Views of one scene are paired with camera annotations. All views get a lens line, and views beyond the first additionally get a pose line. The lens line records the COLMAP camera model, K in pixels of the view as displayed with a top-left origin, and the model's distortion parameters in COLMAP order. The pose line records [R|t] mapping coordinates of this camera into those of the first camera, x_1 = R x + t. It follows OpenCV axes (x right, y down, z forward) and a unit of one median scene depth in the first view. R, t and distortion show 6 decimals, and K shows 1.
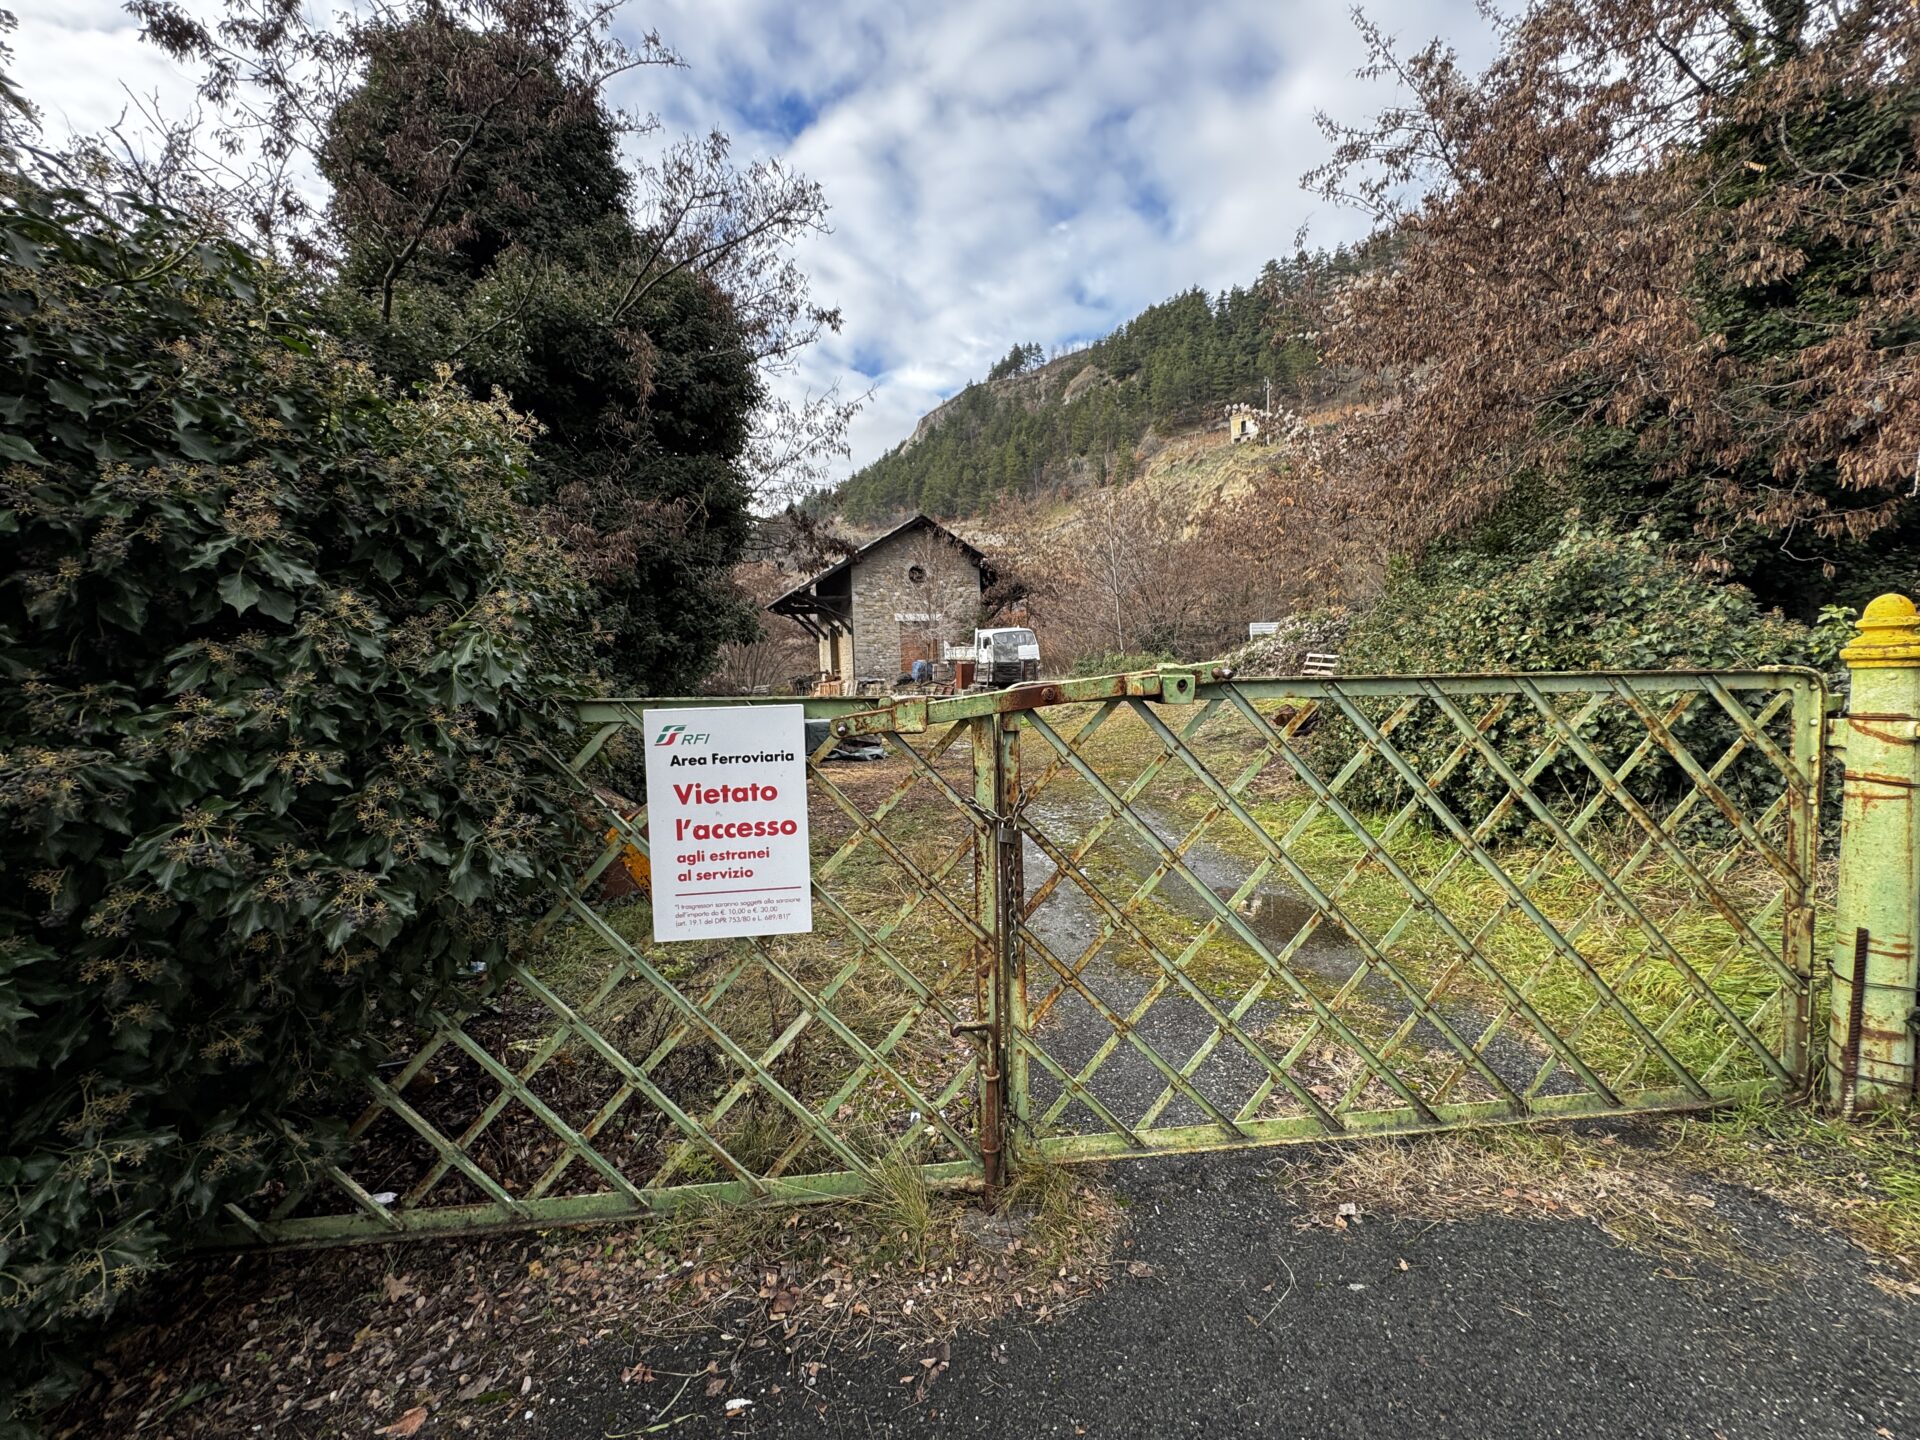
lens RADIAL K [[773.5, 0, 959.8], [0, 773.5, 723.2], [0, 0, 1]] dist [0.001191, 0.000179]
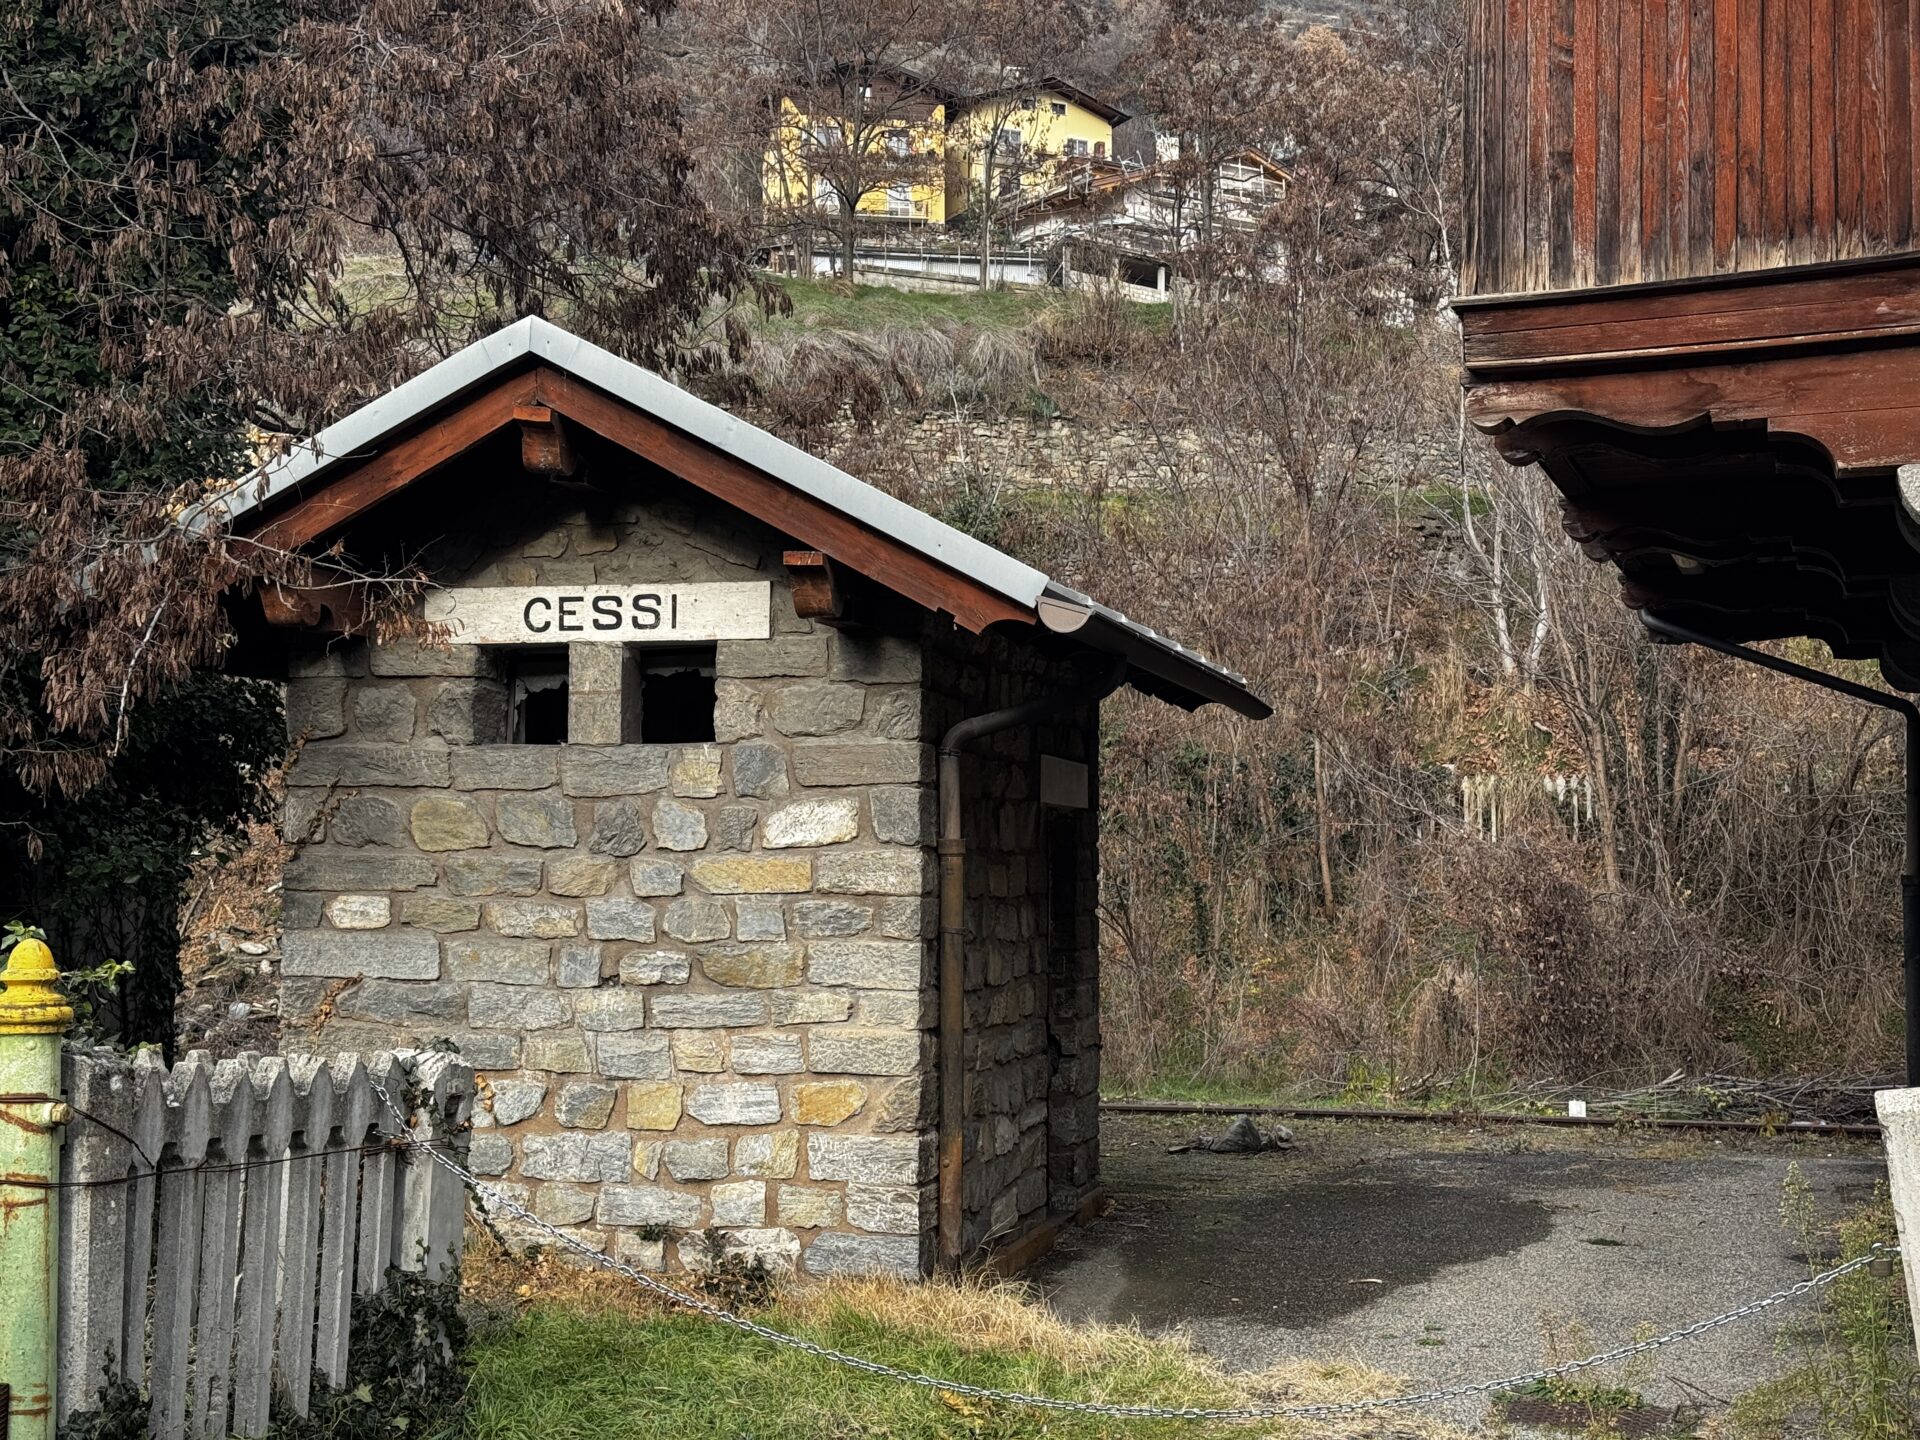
lens RADIAL K [[2693.4, 0, 960.2], [0, 2693.4, 720.6], [0, 0, 1]] dist [0.037639, 0.000000]
pose [[0.420547, 0.101117, 0.901618, -0.888415], [0.048634, 0.989829, -0.133694, 0.025441], [-0.905966, 0.100074, 0.411352, -0.993811]]
